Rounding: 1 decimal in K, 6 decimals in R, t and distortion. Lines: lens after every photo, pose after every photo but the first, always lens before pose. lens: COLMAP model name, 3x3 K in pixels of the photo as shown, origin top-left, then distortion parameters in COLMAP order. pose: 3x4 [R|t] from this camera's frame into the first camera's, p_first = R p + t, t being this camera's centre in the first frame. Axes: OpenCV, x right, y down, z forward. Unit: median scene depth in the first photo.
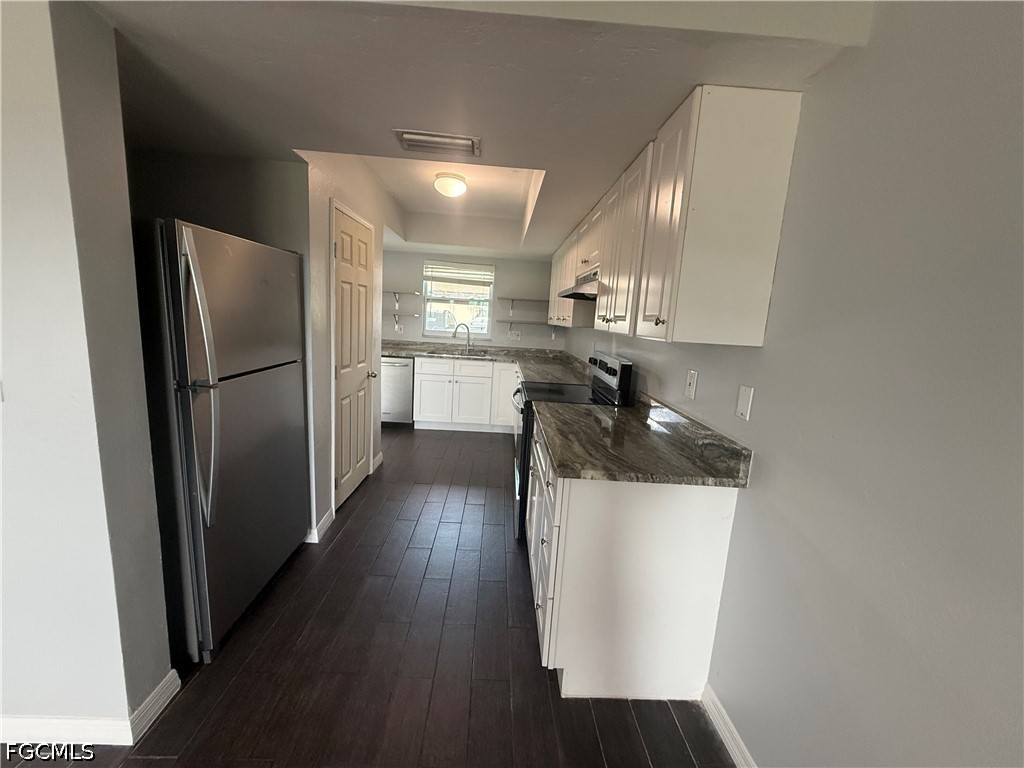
lens RADIAL K [[406.9, 0, 508.8], [0, 406.9, 381.2], [0, 0, 1]] dist [0.010272, 0.000033]
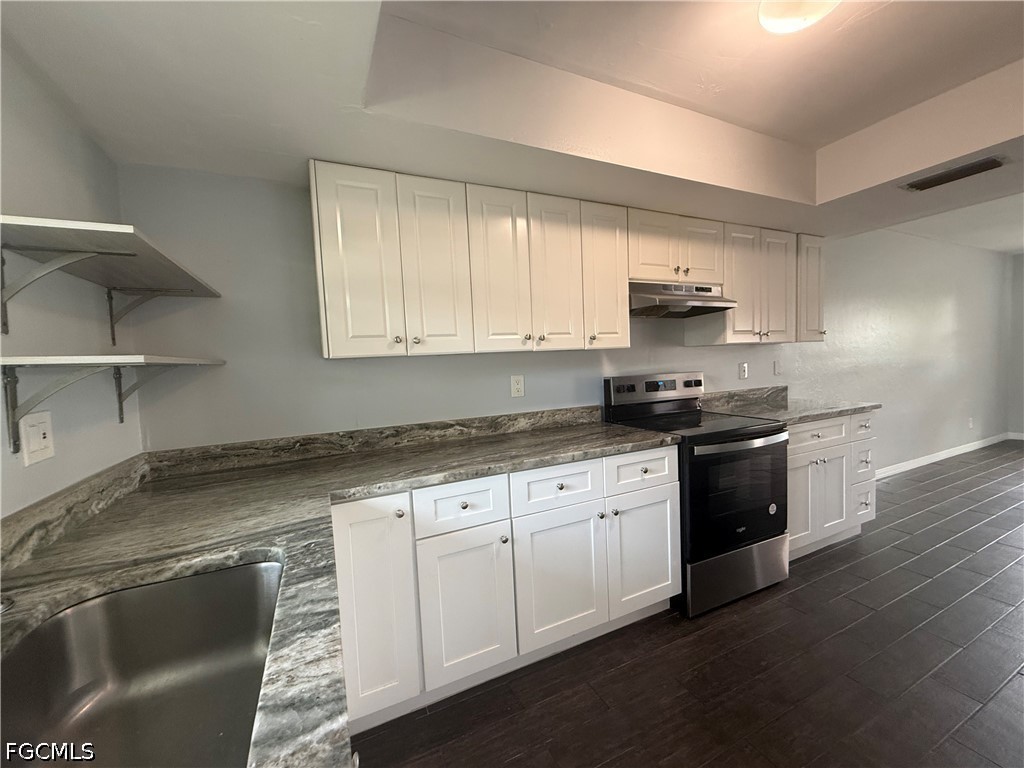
lens RADIAL K [[406.9, 0, 508.8], [0, 406.9, 381.2], [0, 0, 1]] dist [0.010272, 0.000033]
pose [[-0.409998, -0.089284, 0.907706, -0.880711], [0.162744, 0.972066, 0.169123, -0.498240], [-0.897450, 0.217064, -0.384015, 3.182457]]
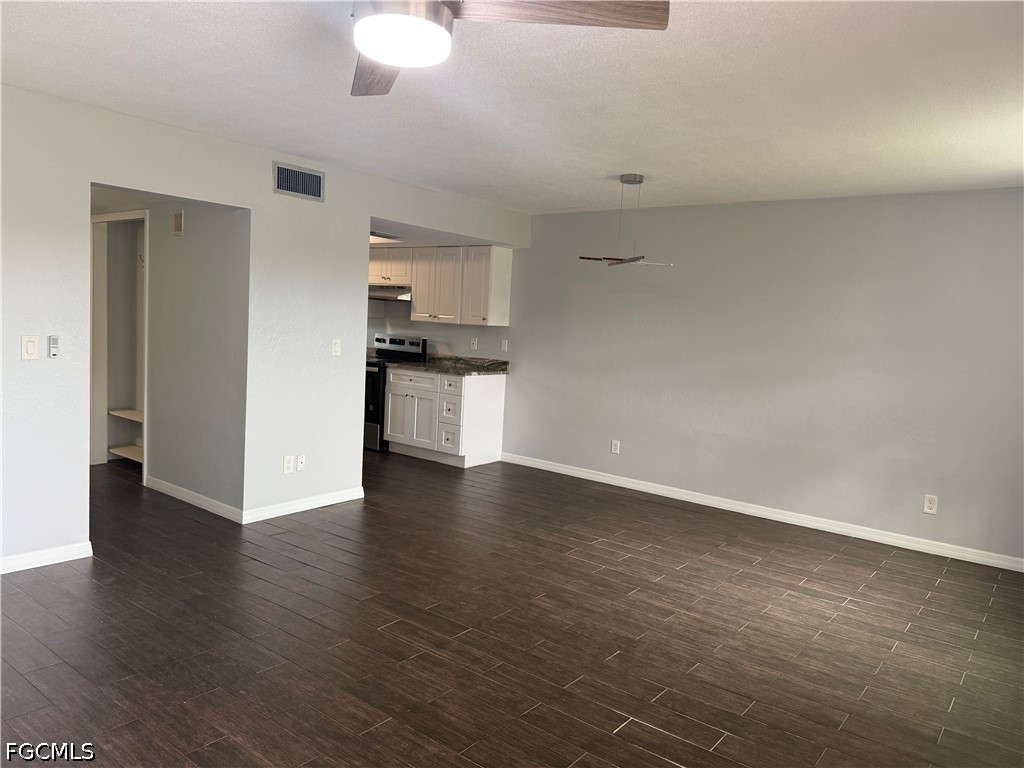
lens RADIAL K [[712.2, 0, 517.1], [0, 712.2, 389.3], [0, 0, 1]] dist [0.097970, -0.143186]
pose [[0.620226, -0.100438, 0.777966, -3.244796], [0.107011, 0.993331, 0.042928, 0.148334], [-0.777089, 0.056626, 0.626838, -2.166450]]
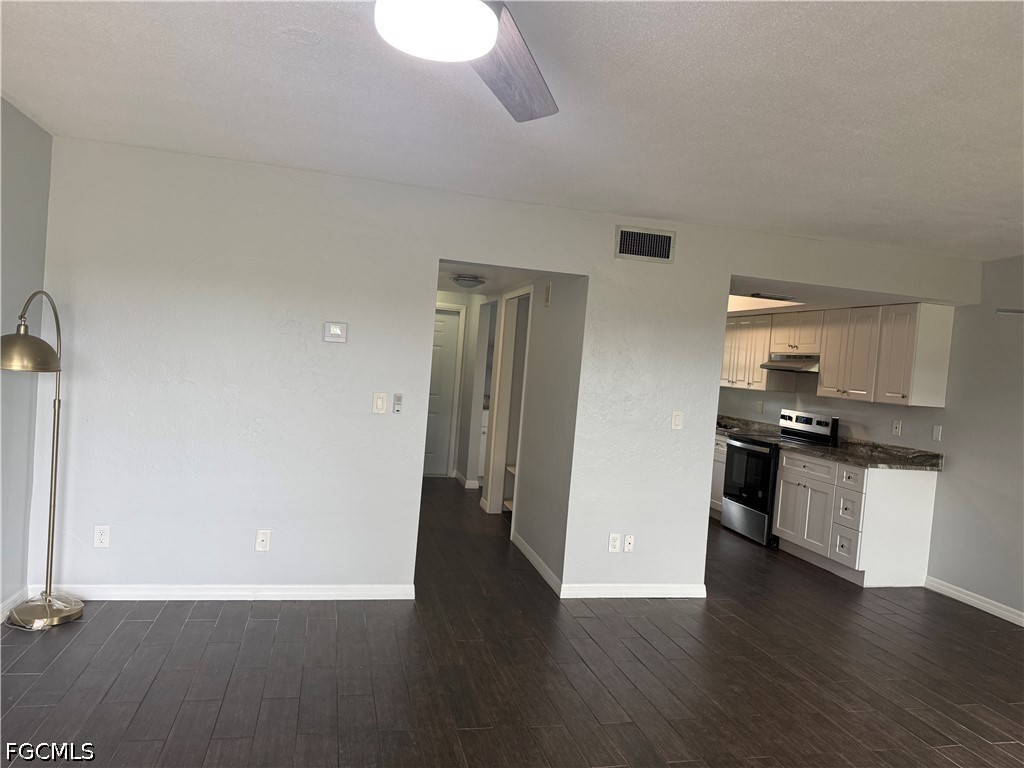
lens RADIAL K [[719.4, 0, 519.9], [0, 719.4, 385.0], [0, 0, 1]] dist [0.064495, -0.085241]
pose [[0.972668, 0.010843, 0.231945, -2.429477], [0.014762, 0.994001, -0.108374, 0.180579], [-0.231729, 0.108836, 0.966673, -2.211559]]
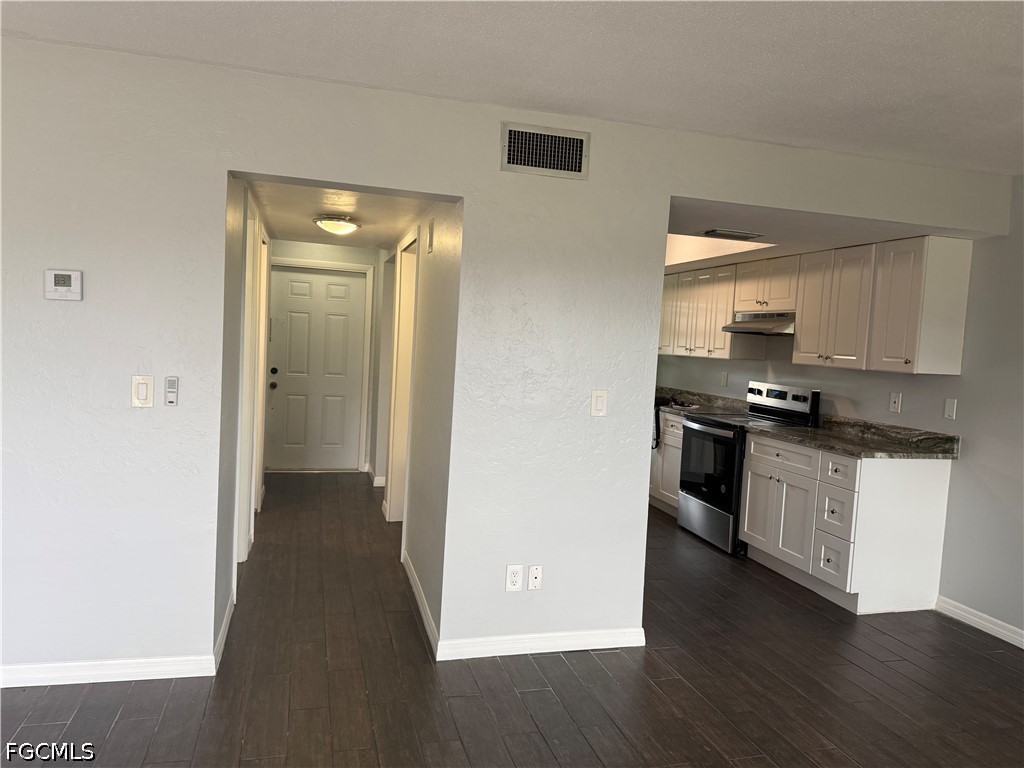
lens RADIAL K [[722.5, 0, 512.0], [0, 722.5, 384.0], [0, 0, 1]] dist [0.070436, -0.089494]
pose [[0.967120, -0.021671, 0.253394, -1.838349], [0.042008, 0.996289, -0.075125, 0.097683], [-0.250826, 0.083299, 0.964442, -1.385197]]
